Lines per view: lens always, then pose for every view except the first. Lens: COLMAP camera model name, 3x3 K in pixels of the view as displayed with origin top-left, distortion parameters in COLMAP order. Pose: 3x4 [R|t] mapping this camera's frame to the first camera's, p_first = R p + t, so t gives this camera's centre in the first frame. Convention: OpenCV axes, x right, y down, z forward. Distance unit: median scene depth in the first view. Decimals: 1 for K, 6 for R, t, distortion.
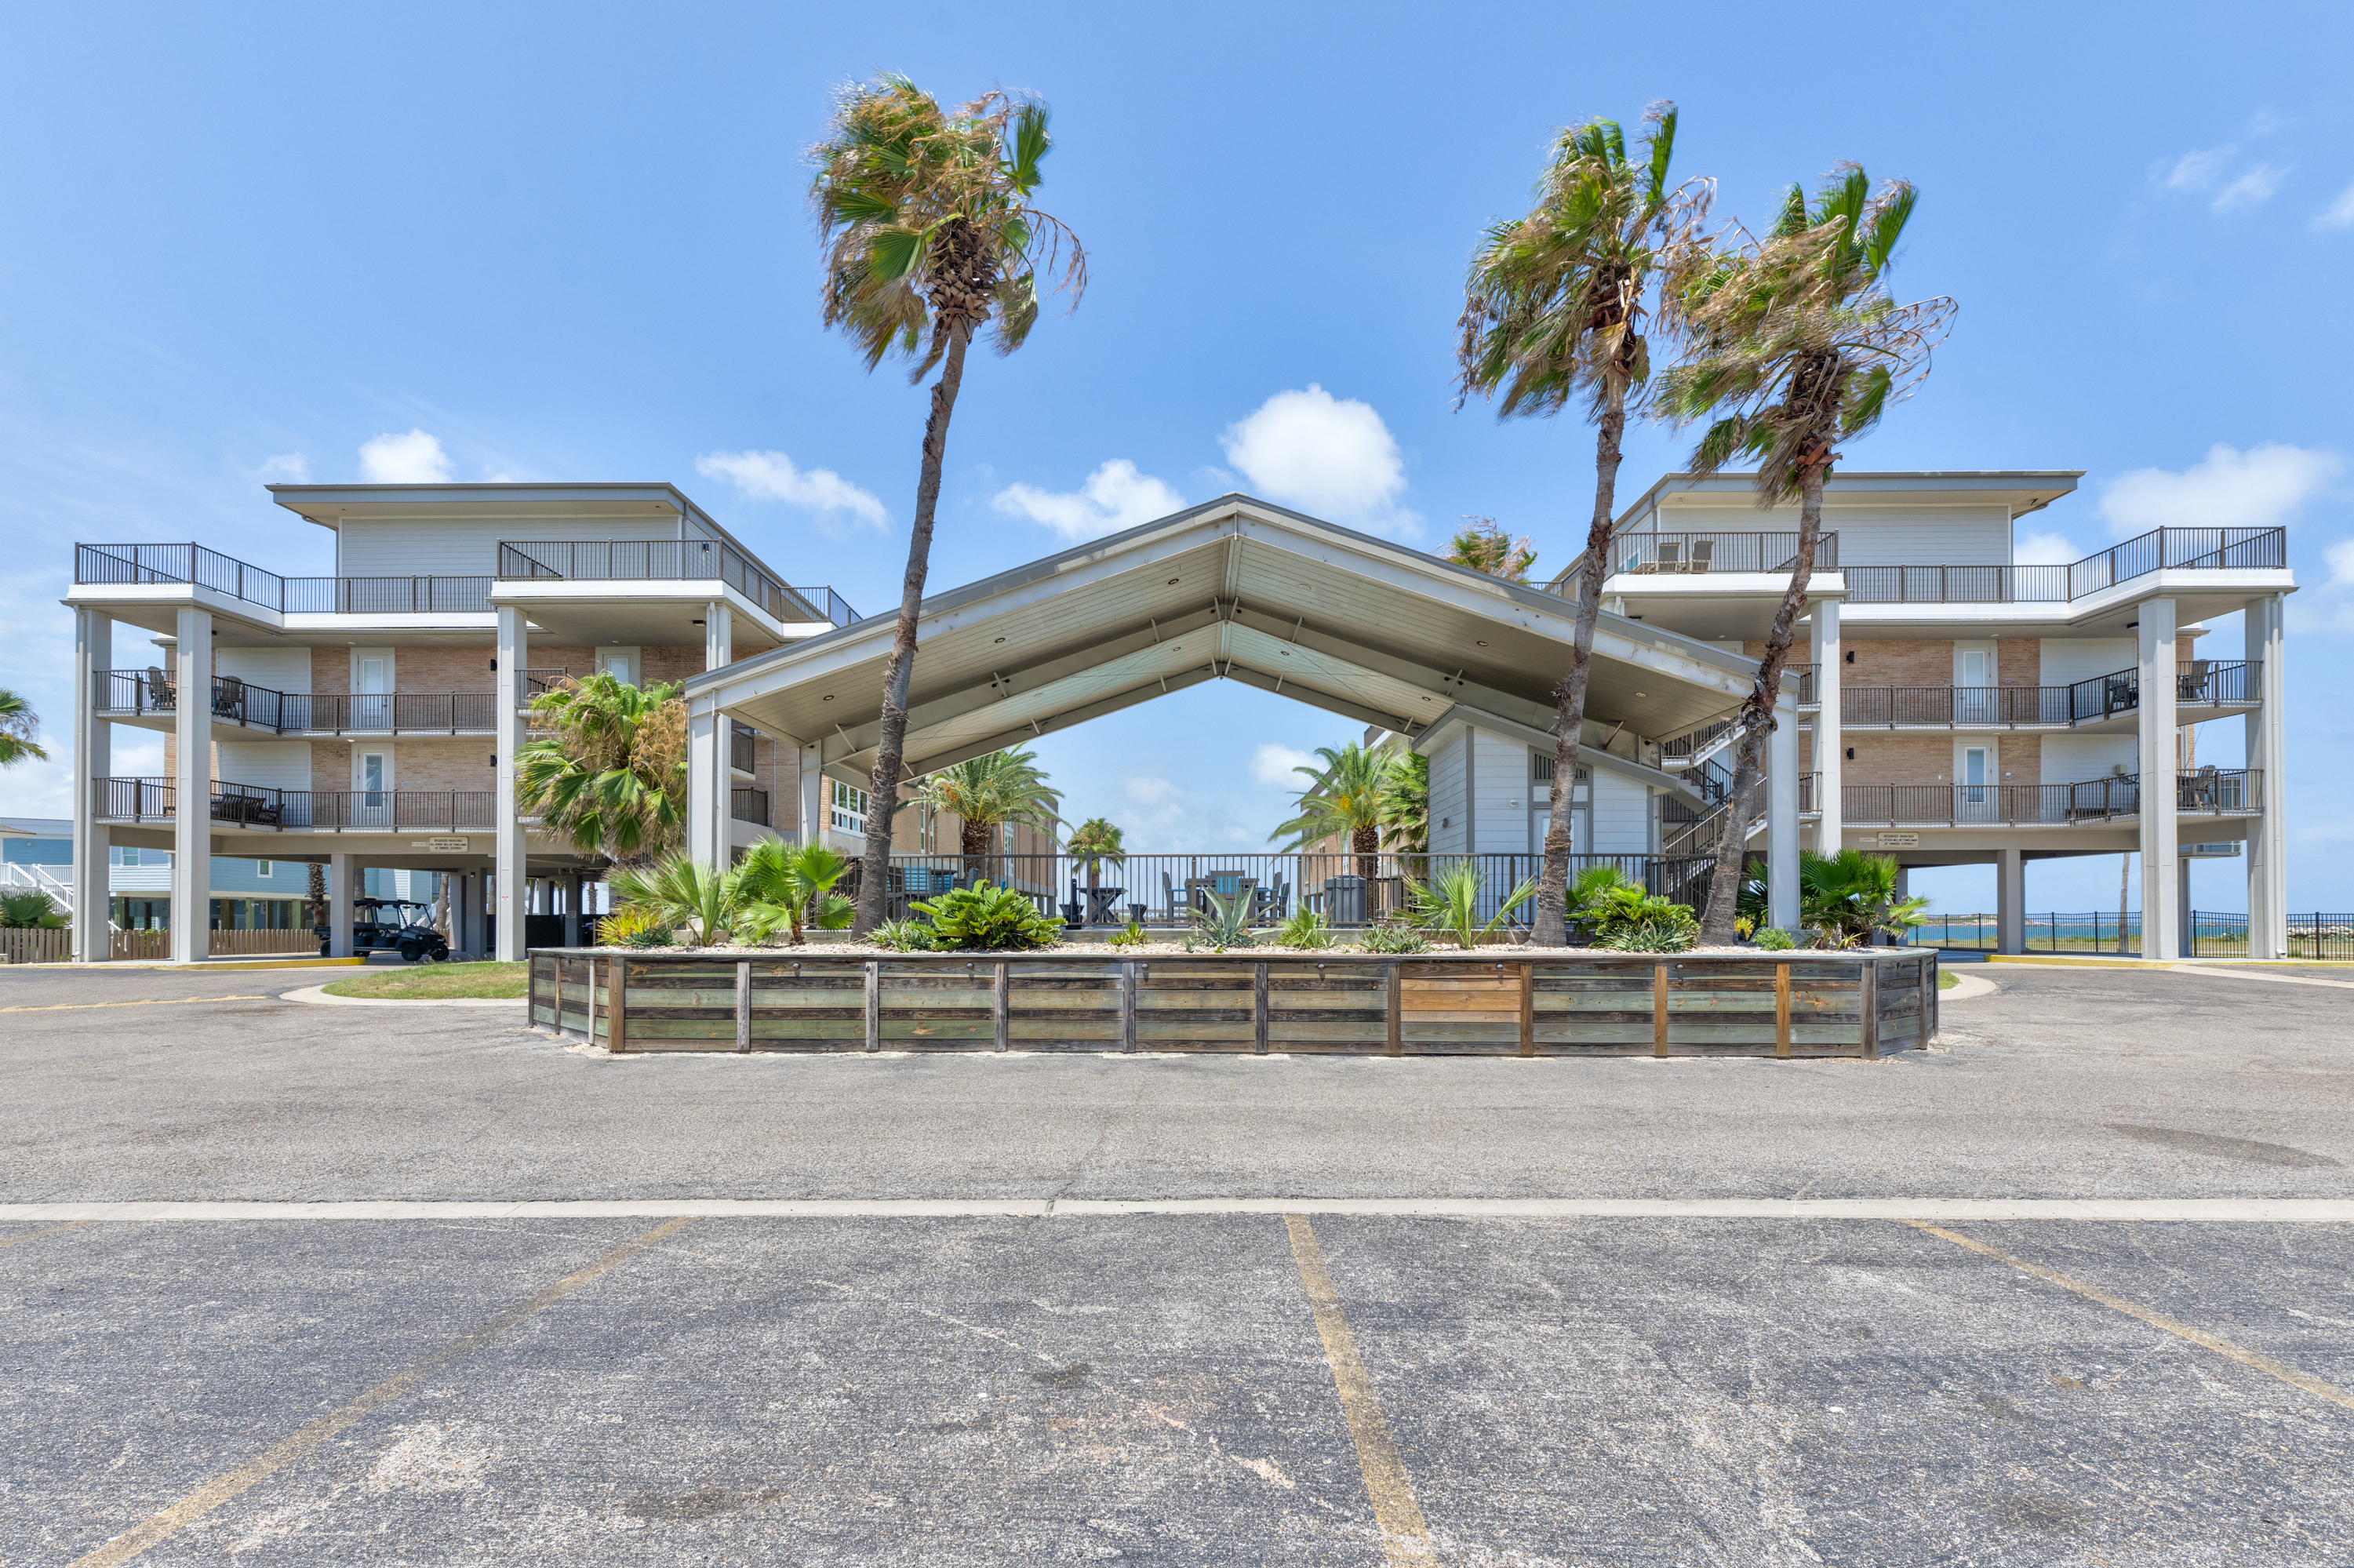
lens RADIAL K [[974.6, 0, 1174.3], [0, 974.6, 824.0], [0, 0, 1]] dist [0.000460, 0.000131]
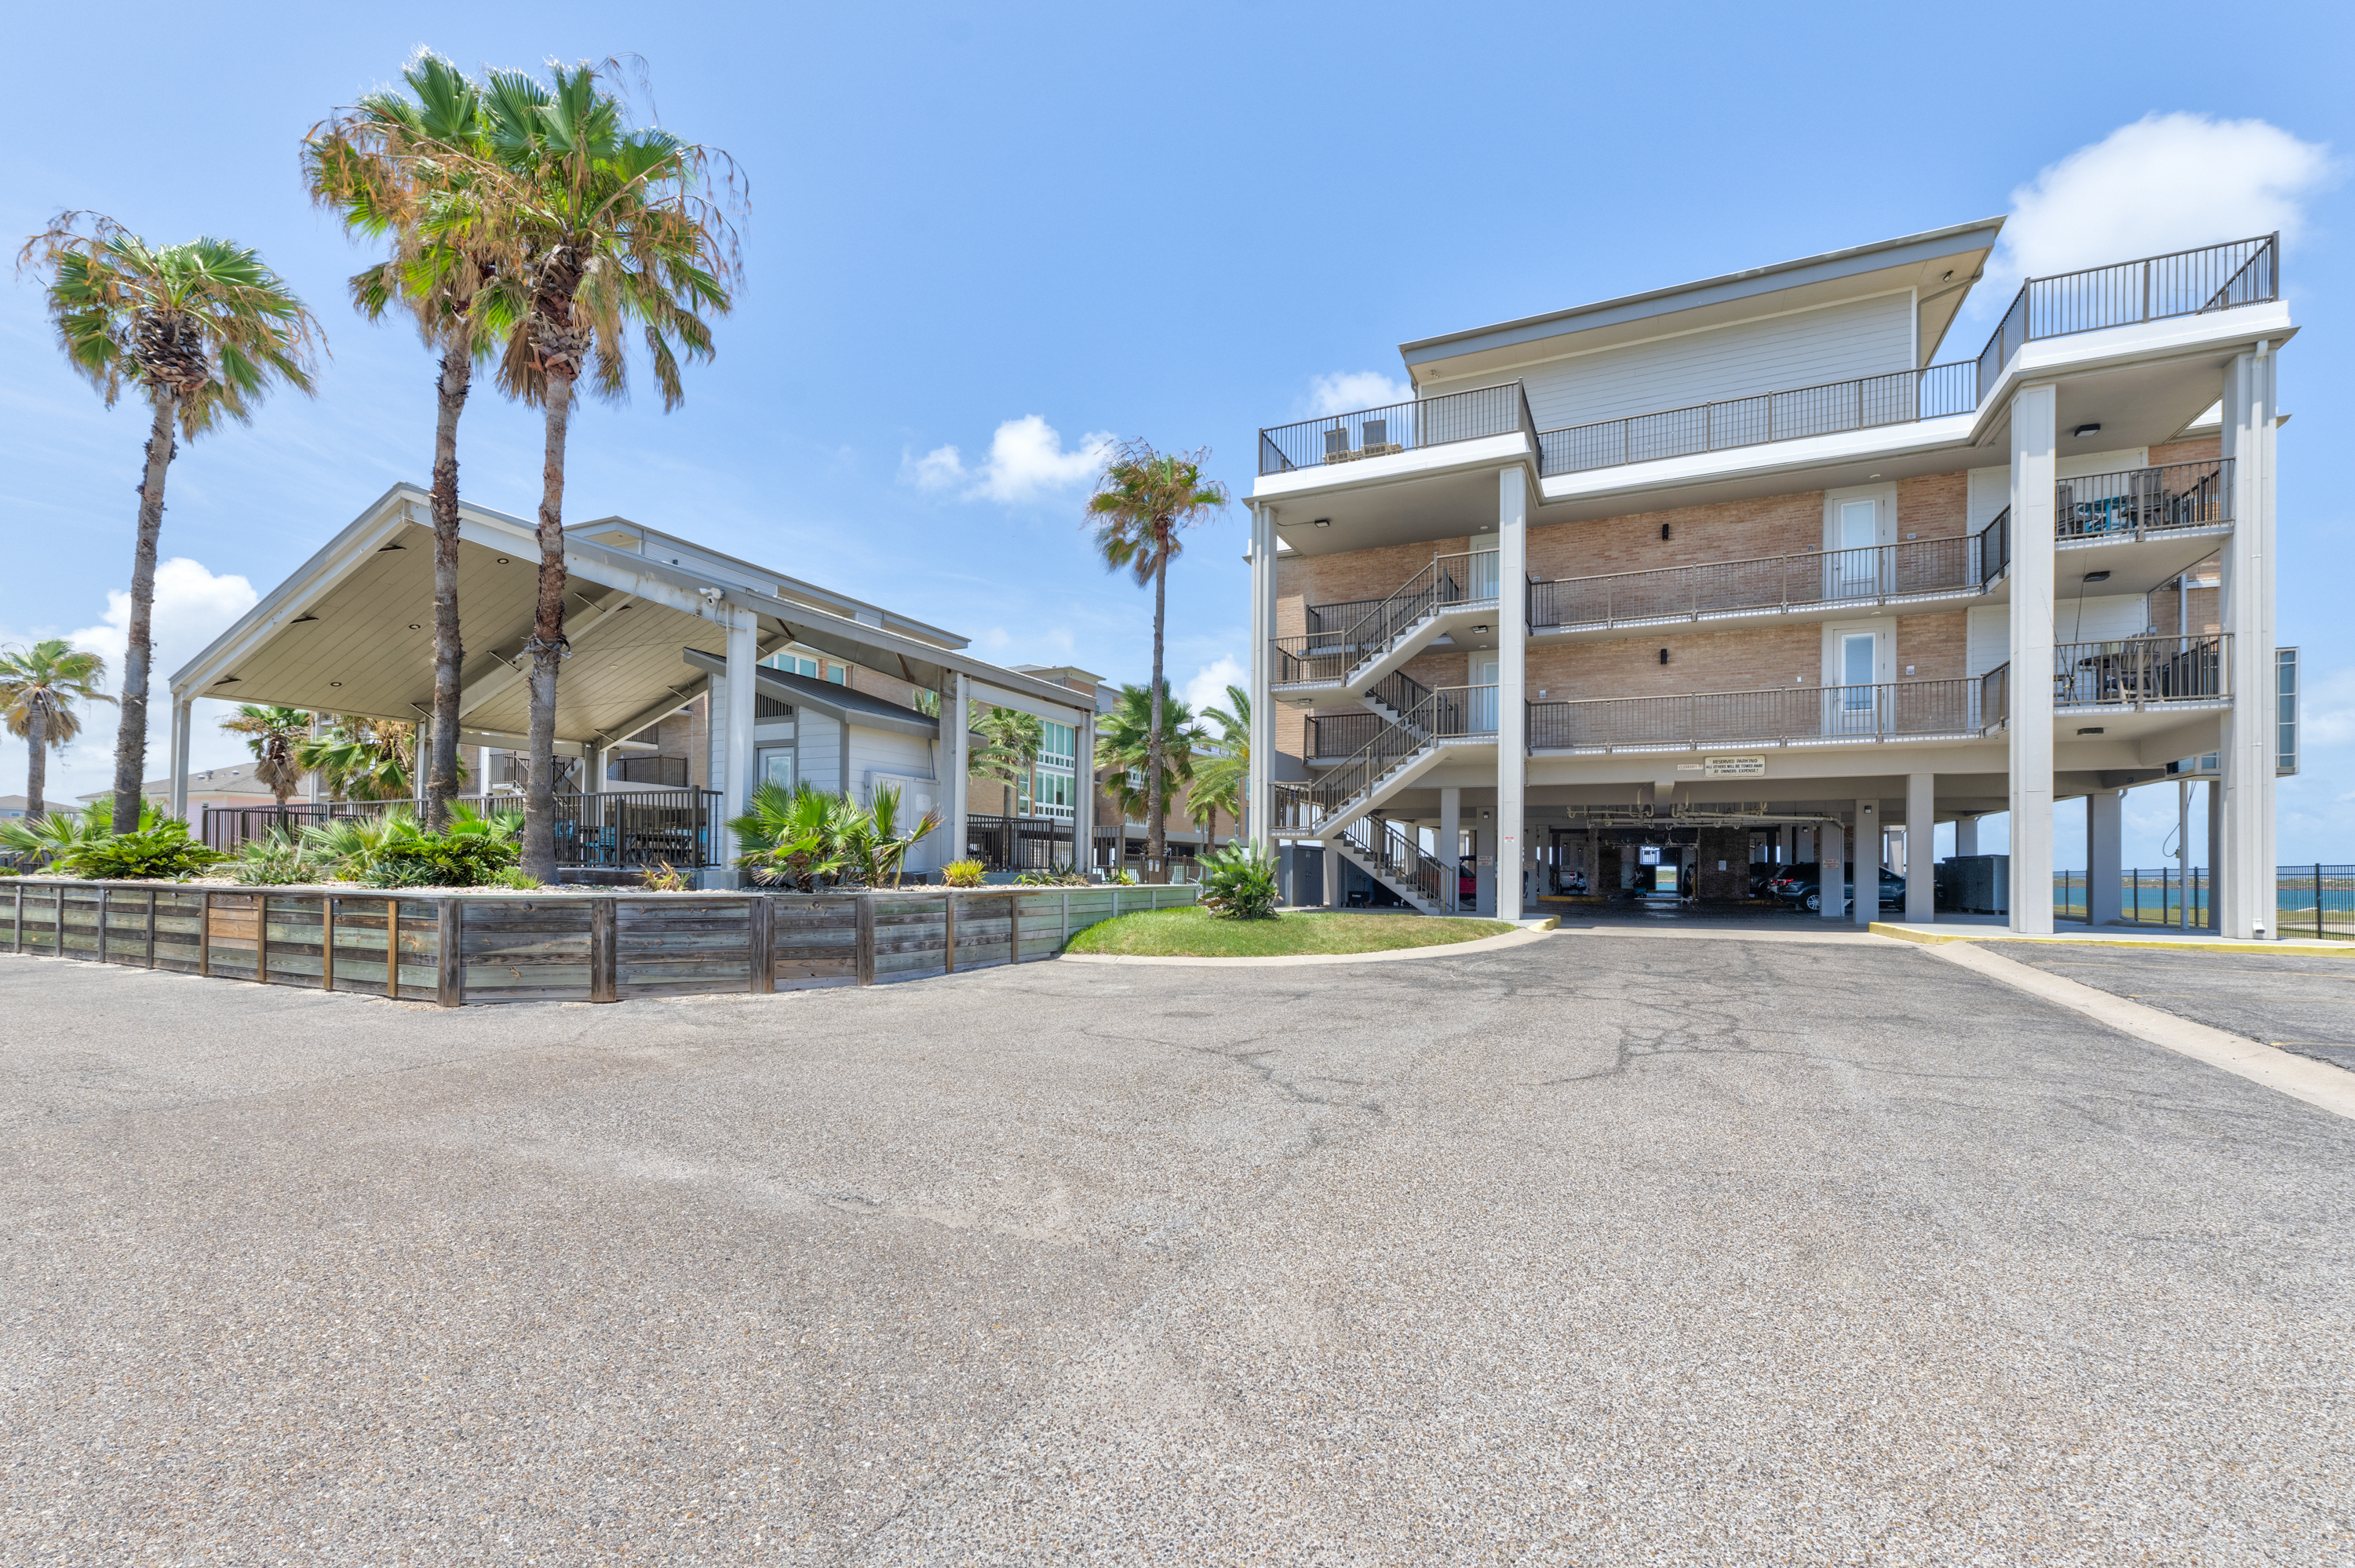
lens RADIAL K [[954.4, 0, 1189.1], [0, 954.4, 772.1], [0, 0, 1]] dist [-0.003212, 0.000087]
pose [[0.921248, -0.033138, -0.387561, 0.653138], [0.028775, 0.999440, -0.017057, 0.021093], [0.387909, 0.004562, 0.921686, 0.166789]]
